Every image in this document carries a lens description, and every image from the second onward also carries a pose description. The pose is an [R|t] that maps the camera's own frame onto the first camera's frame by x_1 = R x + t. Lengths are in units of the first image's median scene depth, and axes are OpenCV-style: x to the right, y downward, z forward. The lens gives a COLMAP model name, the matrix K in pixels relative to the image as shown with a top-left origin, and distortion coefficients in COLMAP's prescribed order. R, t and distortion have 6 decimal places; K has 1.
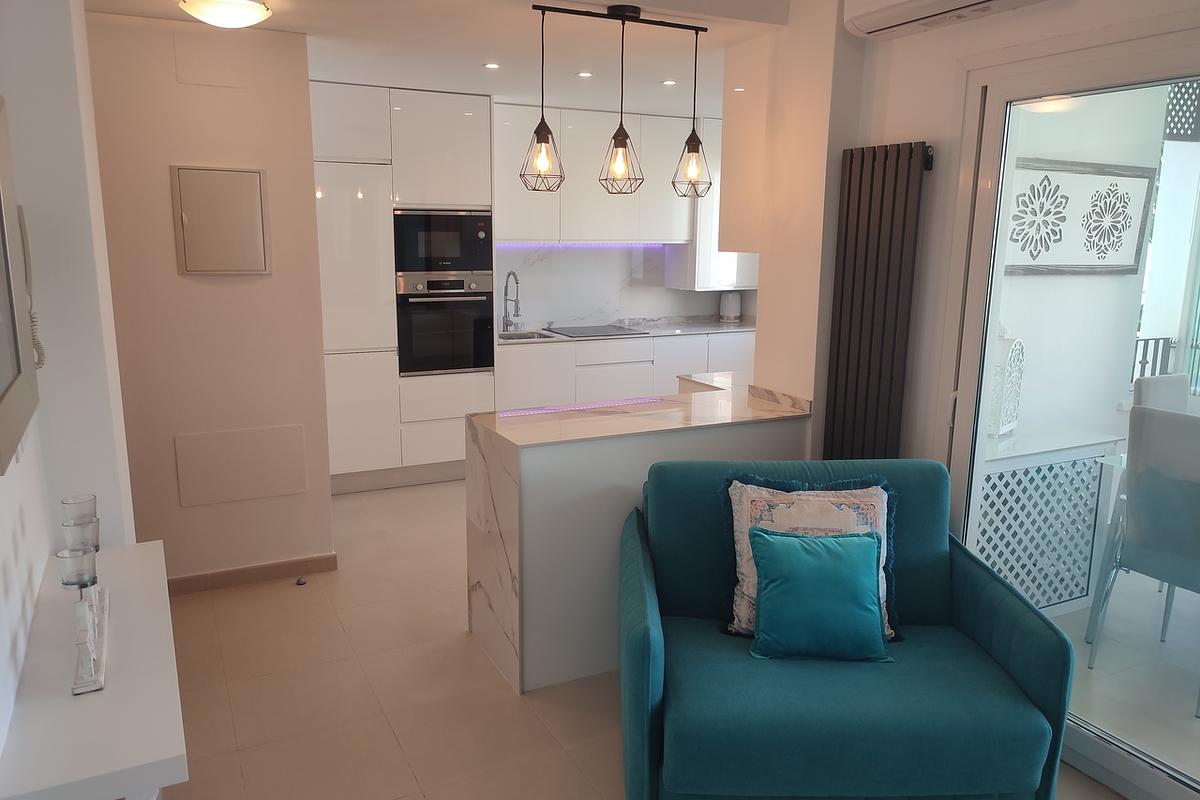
lens RADIAL K [[876.6, 0, 602.5], [0, 876.6, 396.0], [0, 0, 1]] dist [0.023432, -0.004780]
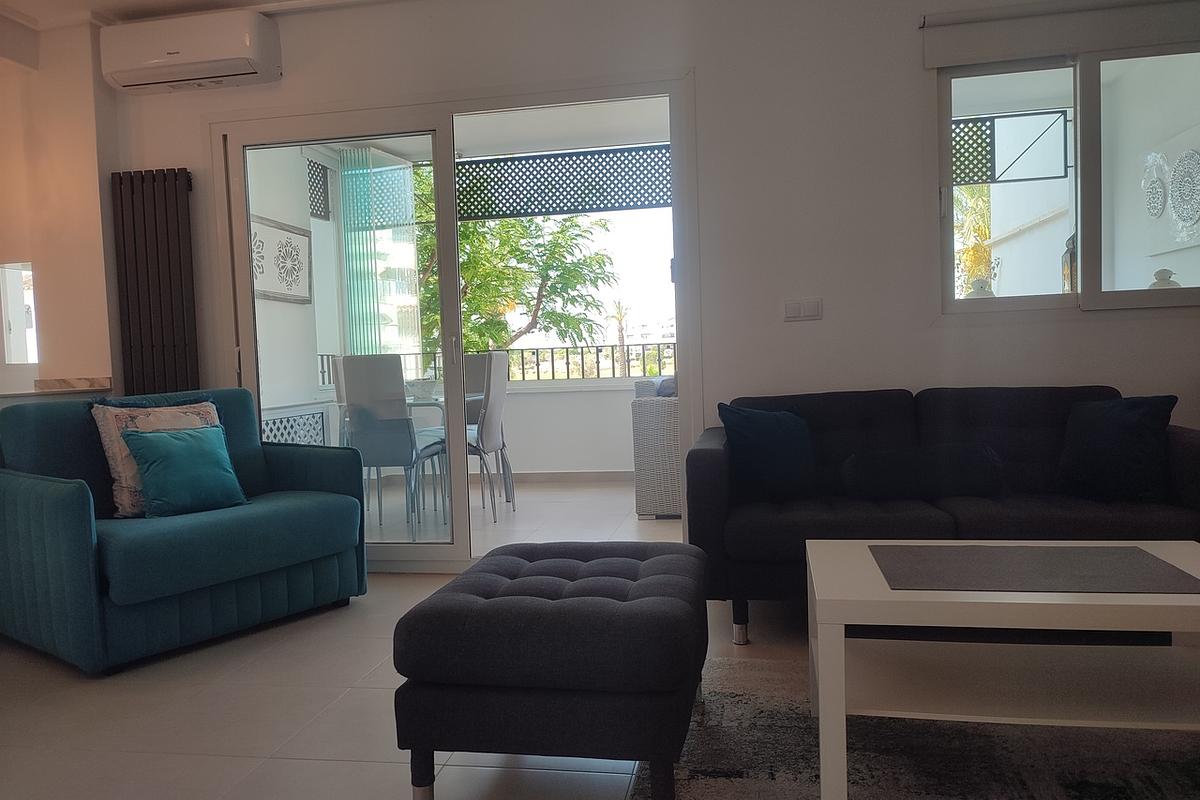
lens RADIAL K [[876.6, 0, 602.5], [0, 876.6, 396.0], [0, 0, 1]] dist [0.023432, -0.004780]
pose [[0.597624, -0.067308, 0.798946, -0.264232], [0.193668, 0.979082, -0.062383, 0.193301], [-0.778035, 0.192012, 0.598159, -0.186436]]
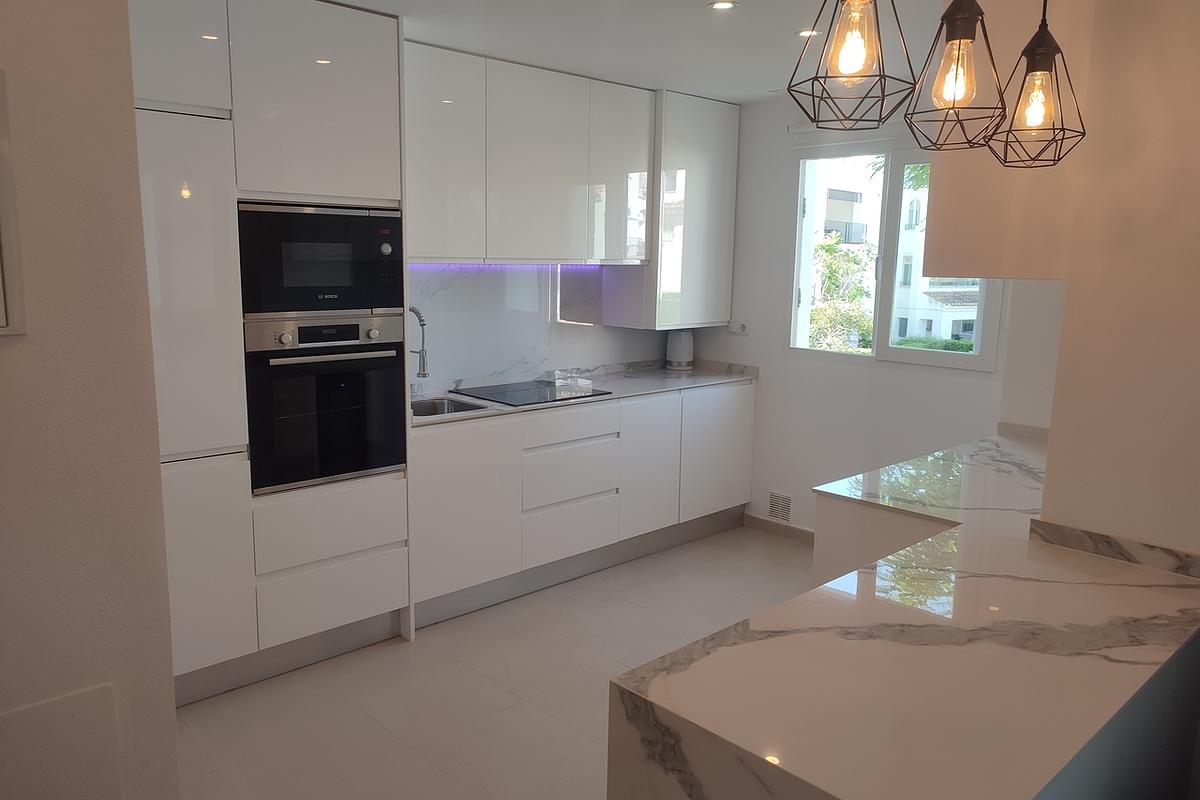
lens RADIAL K [[876.6, 0, 602.5], [0, 876.6, 396.0], [0, 0, 1]] dist [0.023432, -0.004780]
pose [[0.958831, -0.039119, 0.281271, -0.219051], [0.046368, 0.998741, -0.019160, -0.083308], [-0.280167, 0.031413, 0.959437, 0.496360]]
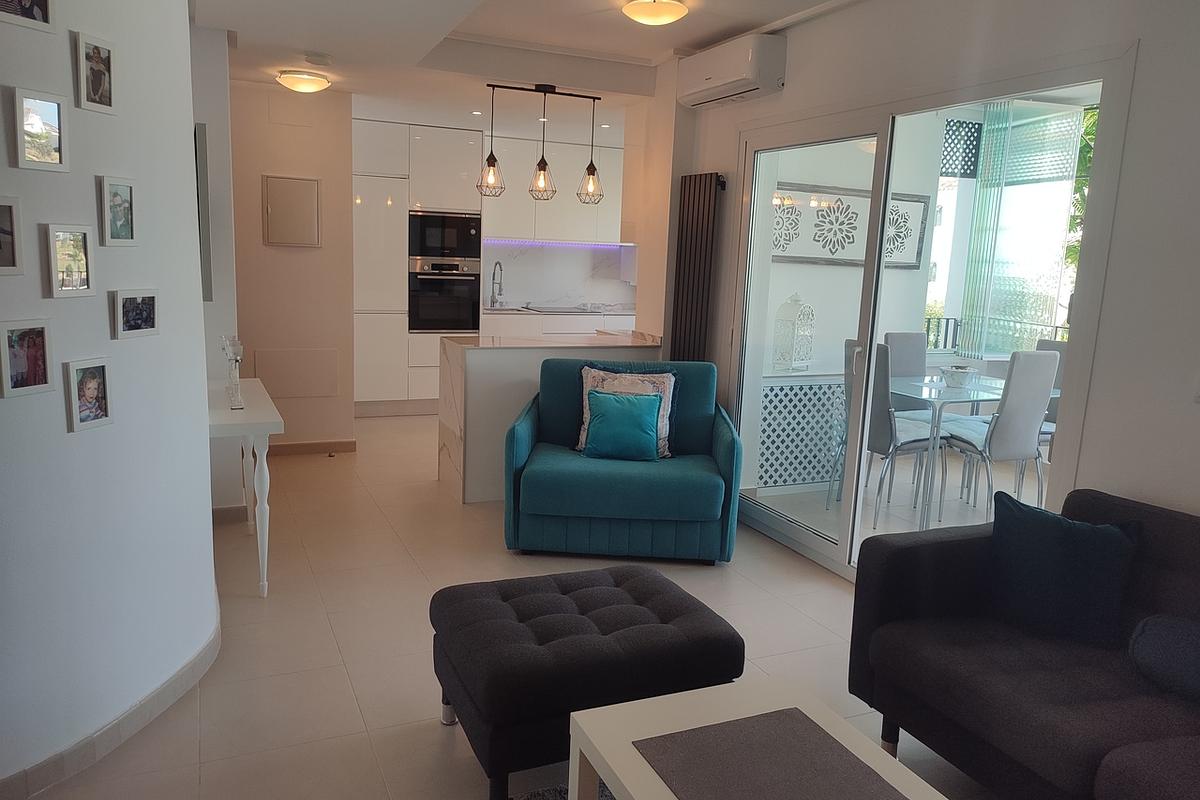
lens RADIAL K [[876.6, 0, 602.5], [0, 876.6, 396.0], [0, 0, 1]] dist [0.023432, -0.004780]
pose [[0.998608, 0.036757, -0.037818, 0.161781], [-0.037664, 0.999013, -0.023564, 0.125038], [0.036915, 0.024956, 0.999007, -0.456157]]
